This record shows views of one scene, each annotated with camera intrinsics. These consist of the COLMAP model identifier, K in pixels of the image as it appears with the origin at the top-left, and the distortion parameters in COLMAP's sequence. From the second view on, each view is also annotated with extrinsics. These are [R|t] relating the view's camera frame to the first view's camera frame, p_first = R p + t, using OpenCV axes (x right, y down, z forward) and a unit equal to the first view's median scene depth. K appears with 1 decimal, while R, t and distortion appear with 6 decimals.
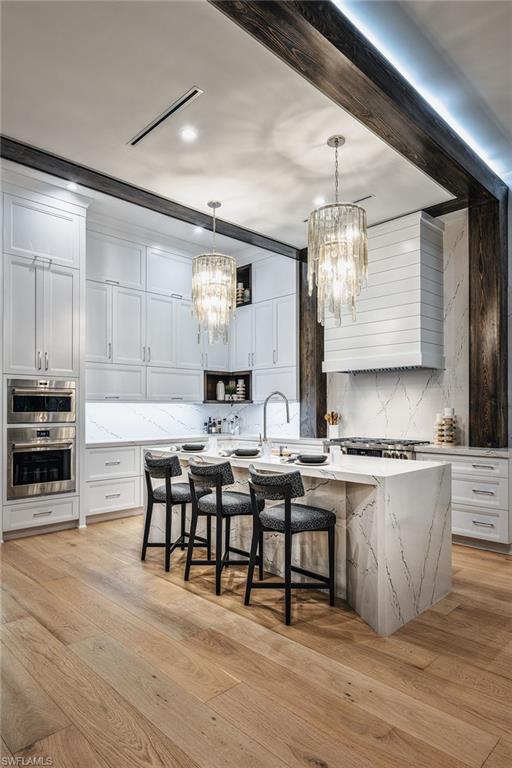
lens RADIAL K [[459.9, 0, 255.0], [0, 459.9, 408.9], [0, 0, 1]] dist [-0.020752, -0.000439]
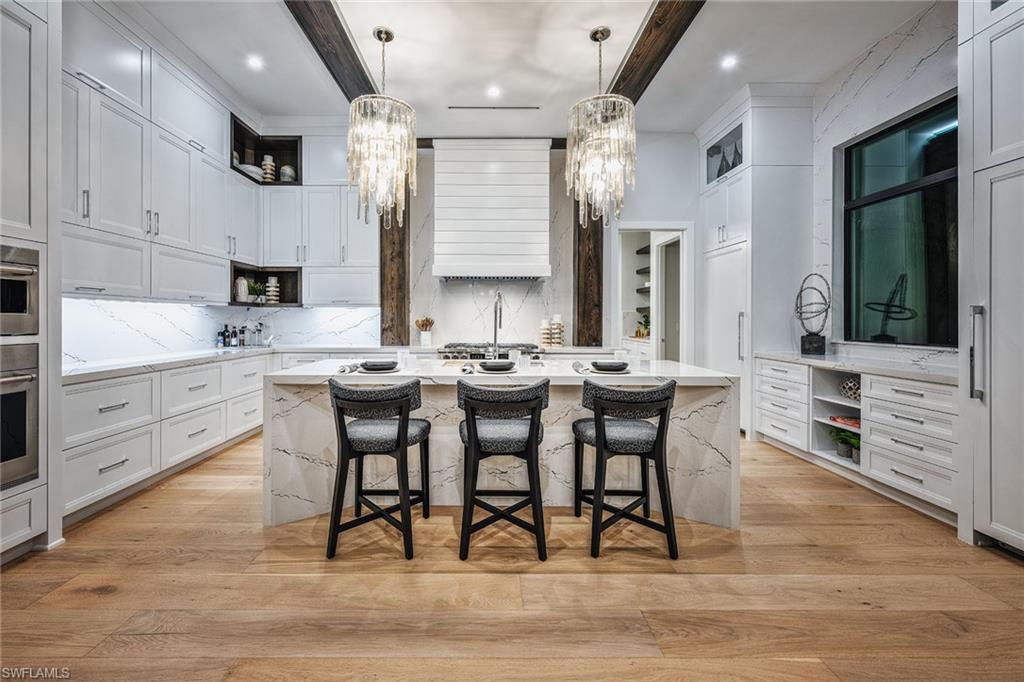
lens RADIAL K [[385.9, 0, 488.5], [0, 385.9, 320.2], [0, 0, 1]] dist [-0.001191, 0.000152]
pose [[0.697543, 0.002249, 0.716540, -0.344093], [-0.006627, 0.999973, 0.003313, 0.008571], [-0.716513, -0.007060, 0.697538, 0.364898]]
